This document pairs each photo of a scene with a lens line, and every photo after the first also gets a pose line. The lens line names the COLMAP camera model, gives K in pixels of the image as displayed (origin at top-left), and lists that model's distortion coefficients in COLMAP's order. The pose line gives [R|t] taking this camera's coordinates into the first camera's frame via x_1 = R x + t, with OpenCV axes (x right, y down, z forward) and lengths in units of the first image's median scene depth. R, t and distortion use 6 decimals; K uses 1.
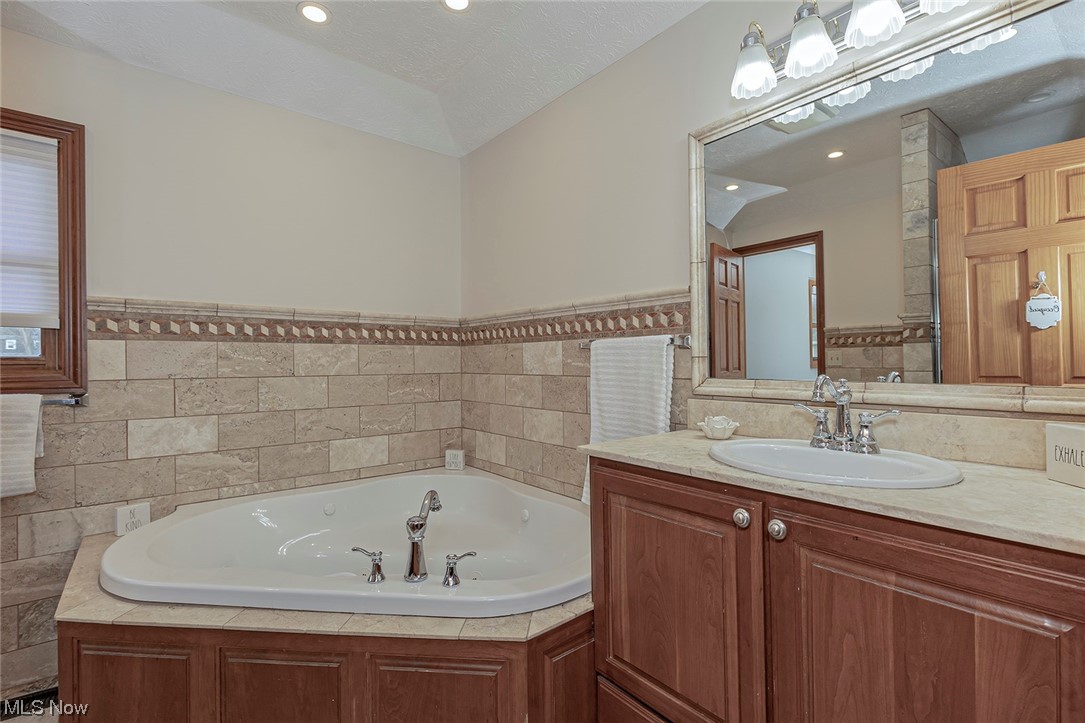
lens RADIAL K [[498.1, 0, 542.1], [0, 498.1, 358.1], [0, 0, 1]] dist [0.002460, -0.000294]
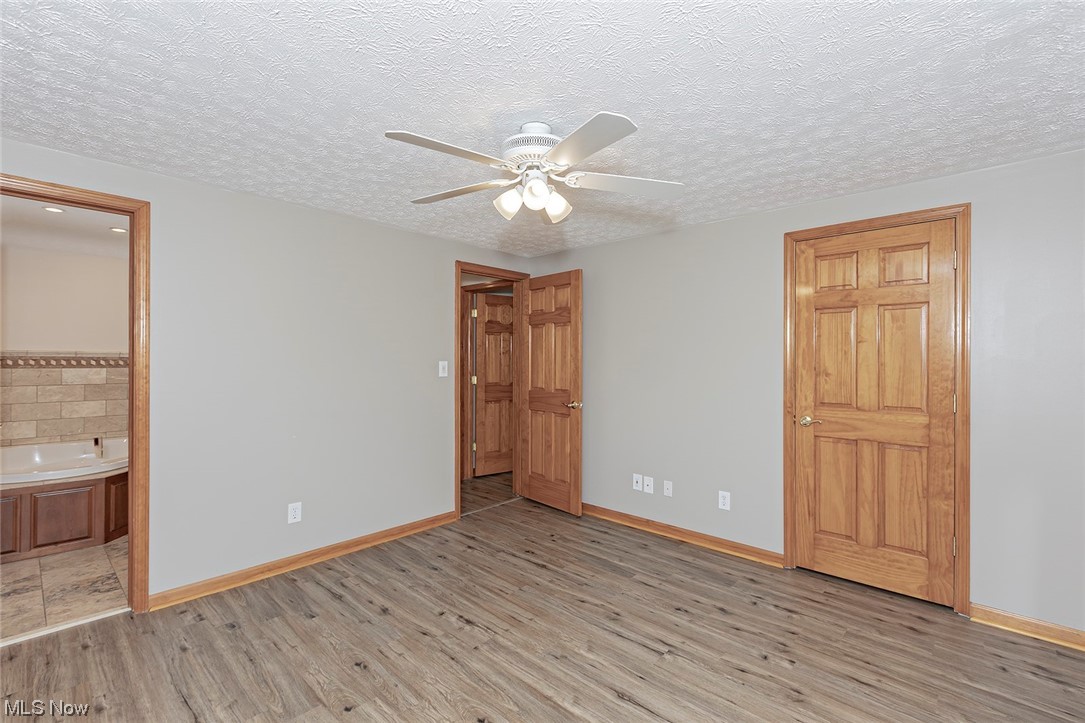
lens RADIAL K [[498.1, 0, 543.3], [0, 498.1, 363.7], [0, 0, 1]] dist [0.002460, -0.000294]
pose [[-0.143699, 0.017531, 0.989466, -2.266632], [-0.003217, 0.999830, -0.018182, -0.019371], [-0.989616, -0.005796, -0.143619, -0.565256]]
